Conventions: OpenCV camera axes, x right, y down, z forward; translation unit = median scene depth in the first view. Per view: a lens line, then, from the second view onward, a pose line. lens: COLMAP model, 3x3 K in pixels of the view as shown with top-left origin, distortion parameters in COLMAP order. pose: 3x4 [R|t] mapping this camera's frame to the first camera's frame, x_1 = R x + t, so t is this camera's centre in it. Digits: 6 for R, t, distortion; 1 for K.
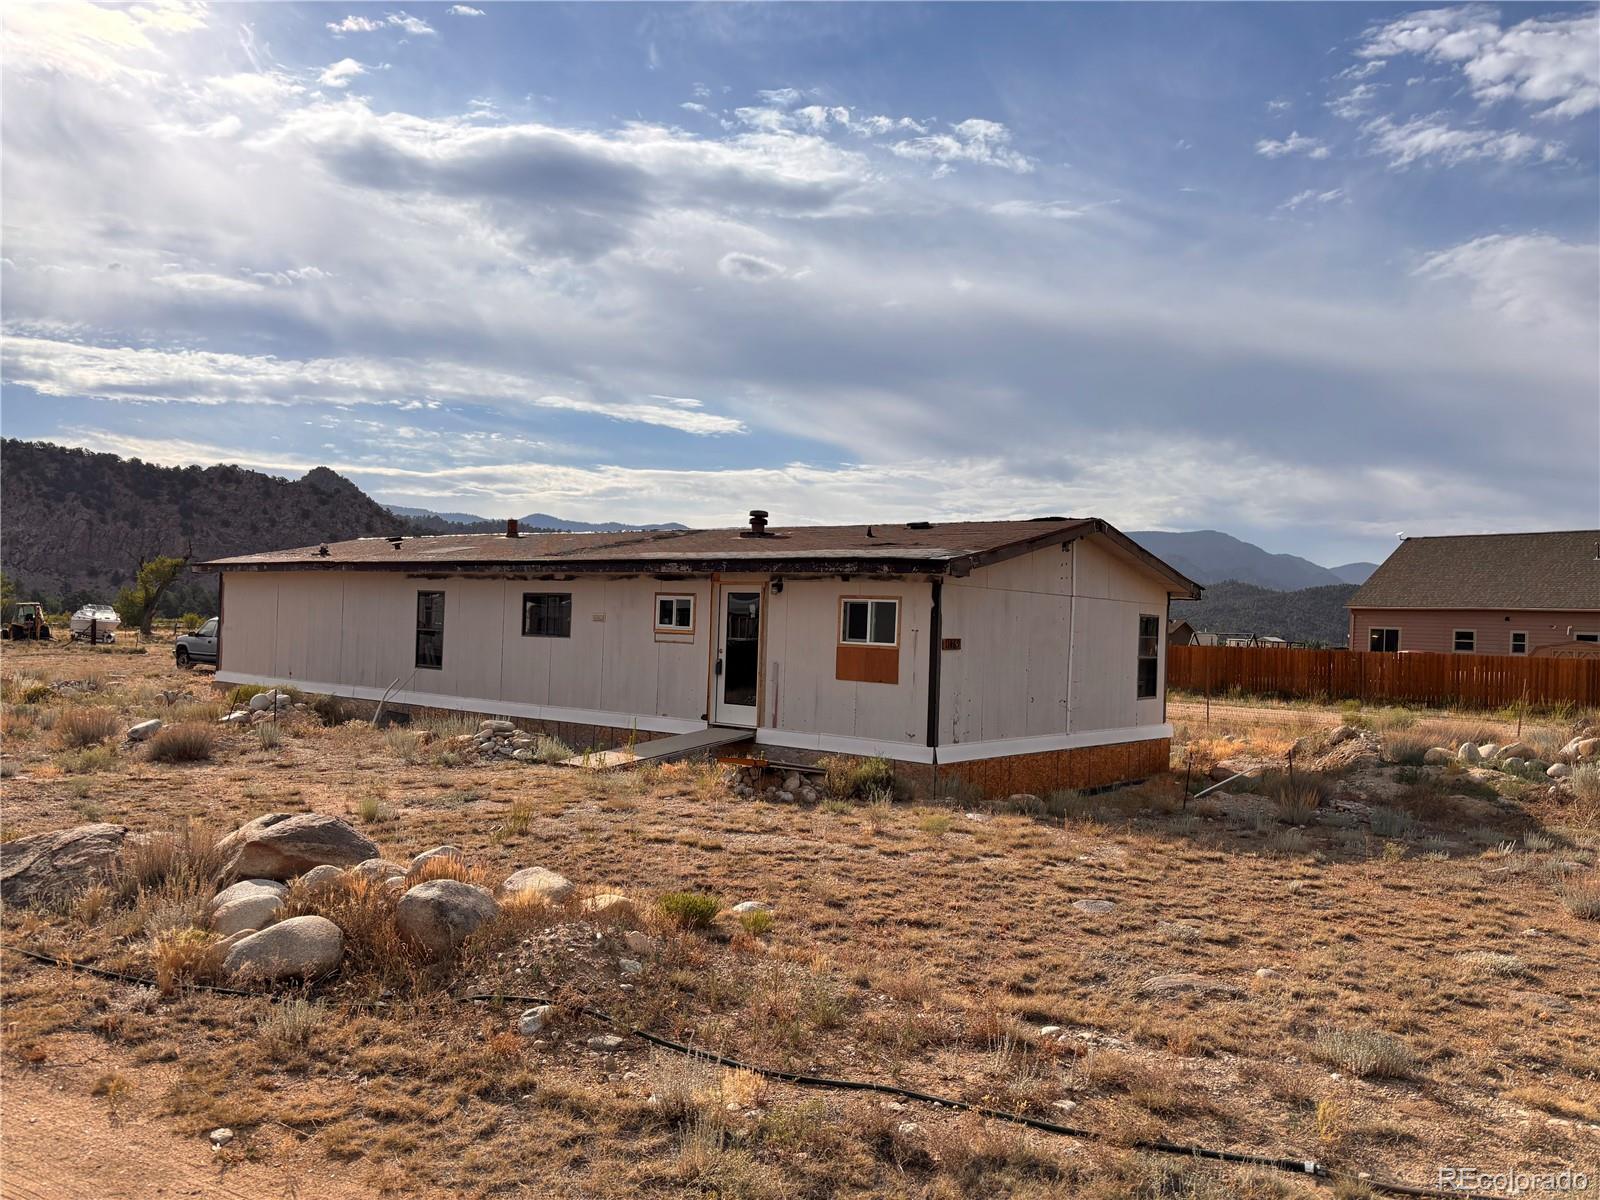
lens RADIAL K [[1214.3, 0, 799.1], [0, 1214.3, 623.0], [0, 0, 1]] dist [0.048263, -0.044124]
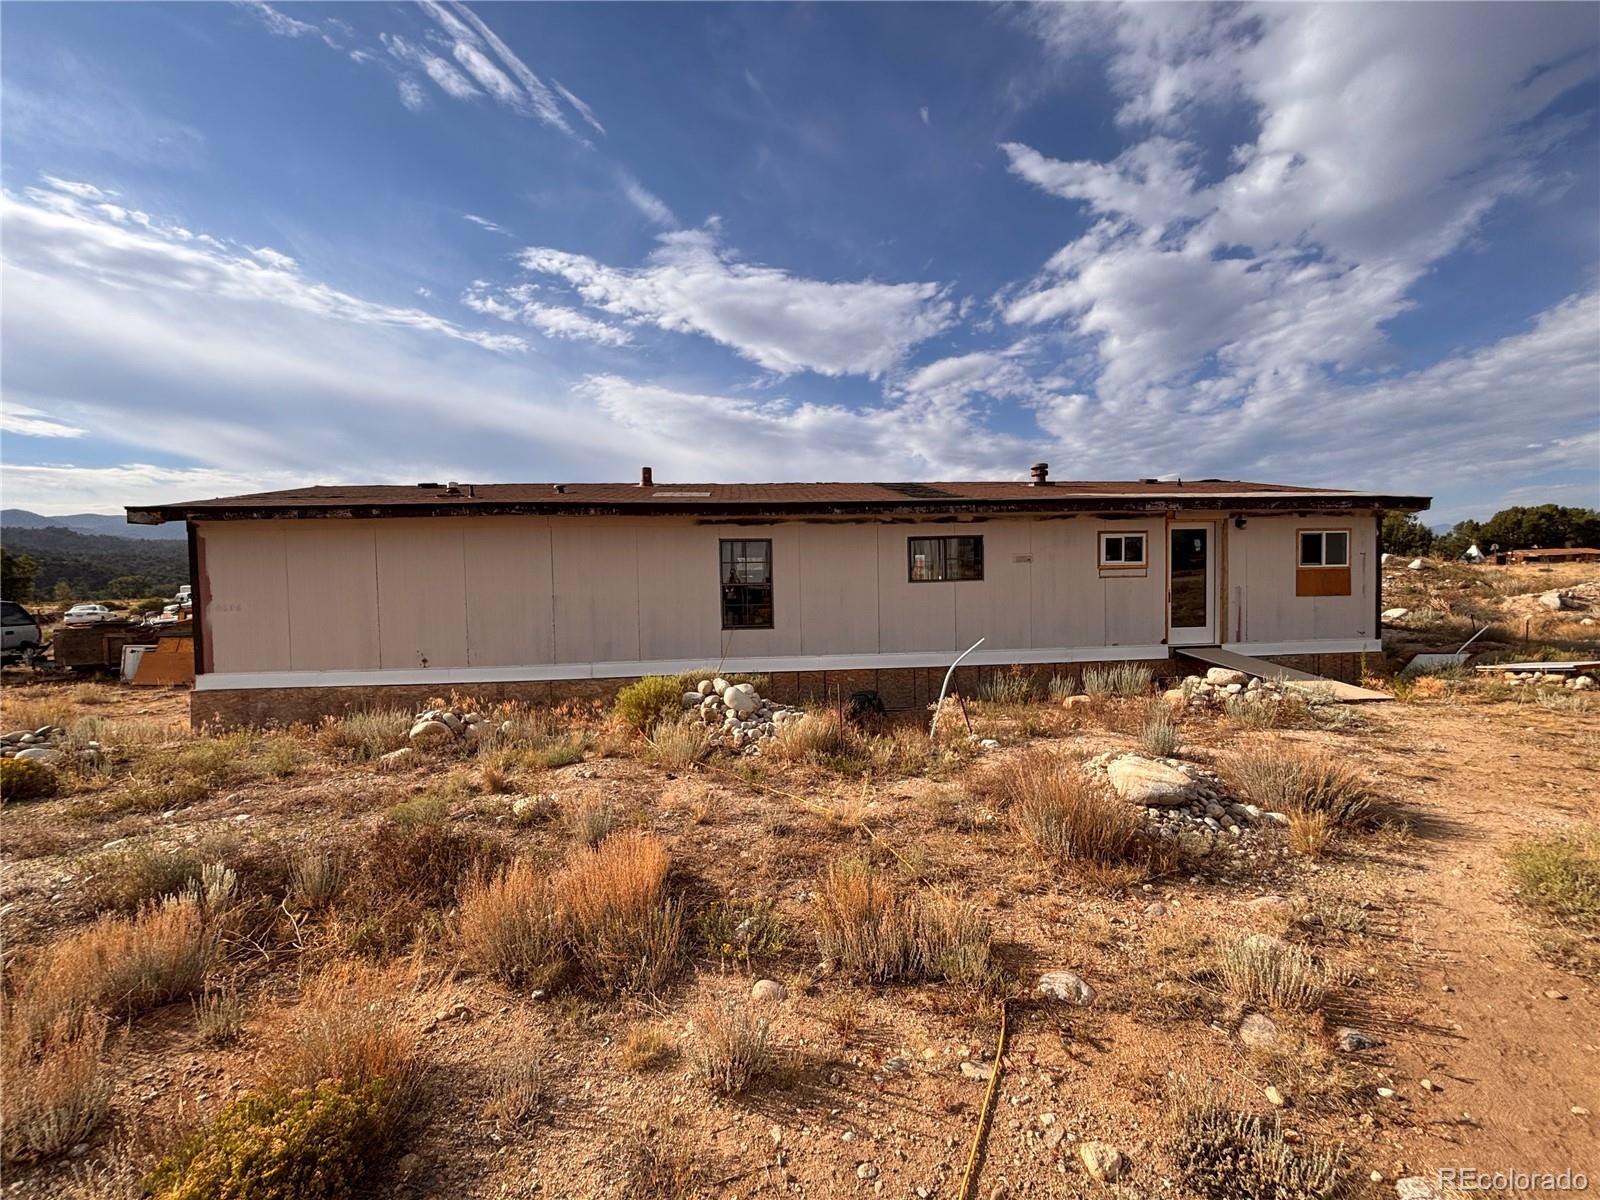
lens RADIAL K [[659.6, 0, 800.0], [0, 659.6, 600.0], [0, 0, 1]] dist [0.000537, 0.000020]
pose [[0.715422, -0.073006, 0.694867, -0.207805], [0.044349, 0.997265, 0.059117, -0.003210], [-0.697283, -0.011477, 0.716704, 0.224752]]
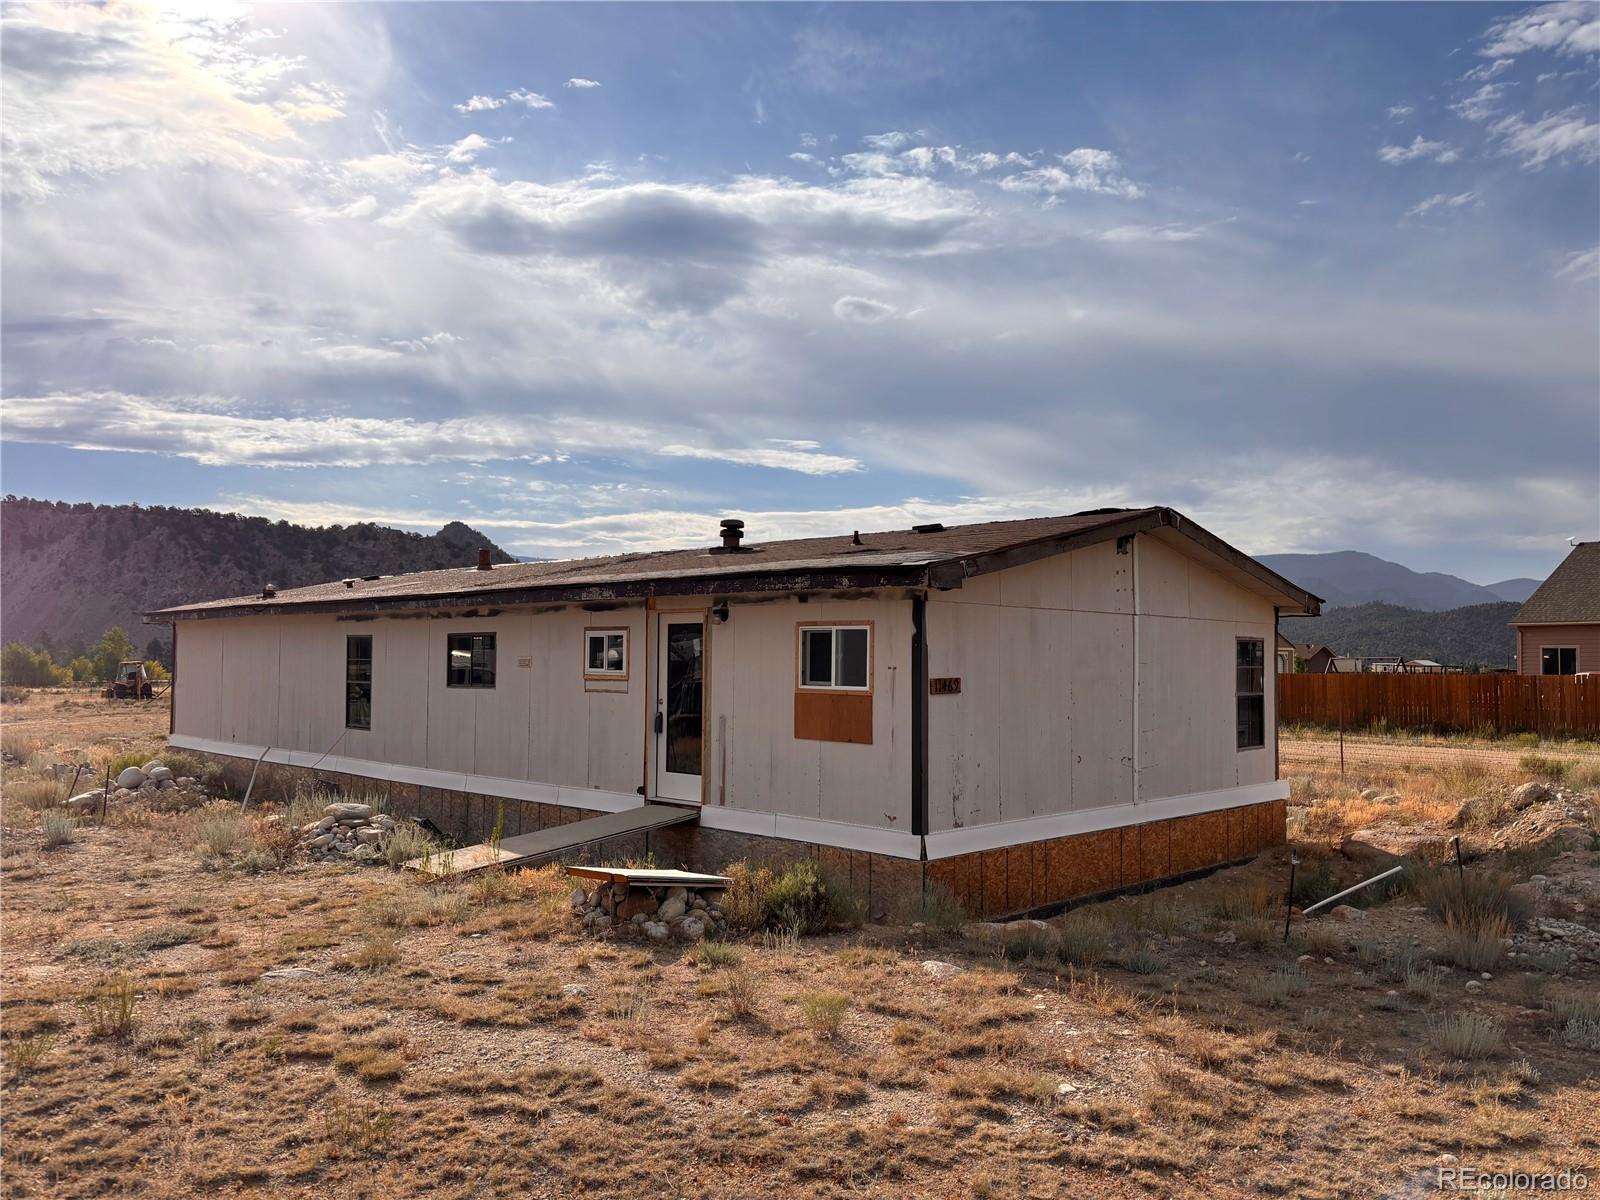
lens RADIAL K [[1215.9, 0, 800.0], [0, 1215.9, 600.0], [0, 0, 1]] dist [0.049317, -0.044099]
pose [[0.994606, -0.033275, -0.098246, 0.027872], [0.028353, 0.998292, -0.051081, 0.000314], [0.099778, 0.048020, 0.993850, 0.070503]]
